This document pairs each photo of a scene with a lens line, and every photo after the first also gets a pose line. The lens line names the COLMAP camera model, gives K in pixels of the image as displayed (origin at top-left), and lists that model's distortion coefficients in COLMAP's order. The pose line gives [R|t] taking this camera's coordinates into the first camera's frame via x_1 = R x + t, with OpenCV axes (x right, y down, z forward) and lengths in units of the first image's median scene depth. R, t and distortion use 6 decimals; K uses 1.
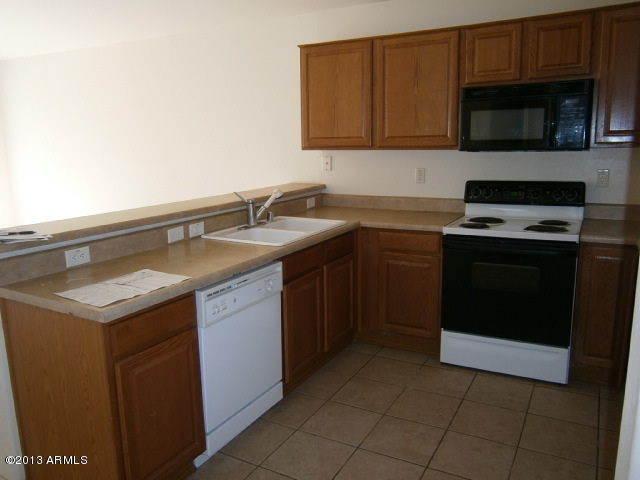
lens RADIAL K [[499.3, 0, 322.2], [0, 499.3, 242.1], [0, 0, 1]] dist [-0.070919, 0.047986]
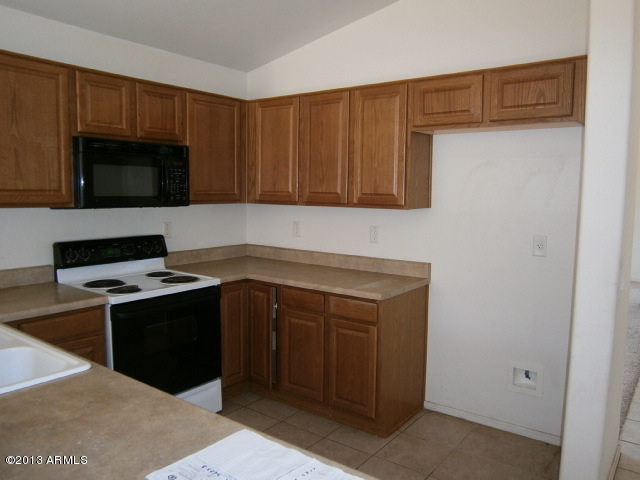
lens RADIAL K [[499.3, 0, 322.6], [0, 499.3, 242.0], [0, 0, 1]] dist [-0.070919, 0.047986]
pose [[0.132706, -0.076964, 0.988163, -0.498638], [0.165941, 0.984634, 0.054404, -0.101535], [-0.977166, 0.156757, 0.143438, 0.468051]]
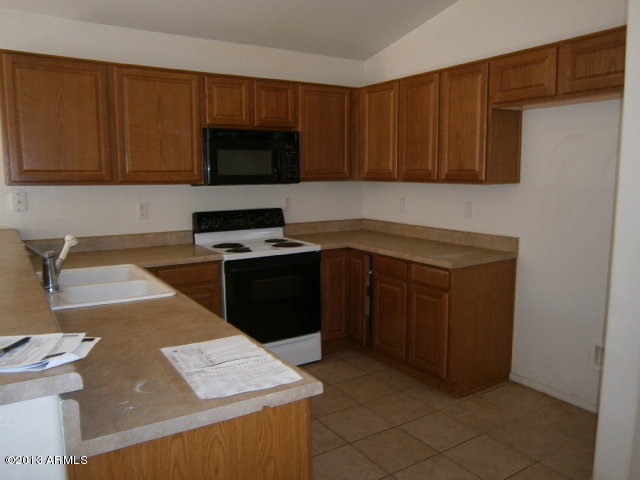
lens RADIAL K [[499.3, 0, 318.6], [0, 499.3, 241.2], [0, 0, 1]] dist [-0.070919, 0.047986]
pose [[0.471587, -0.101114, 0.876003, -0.559563], [0.156901, 0.987174, 0.029480, -0.055877], [-0.867749, 0.123543, 0.481403, 0.275690]]
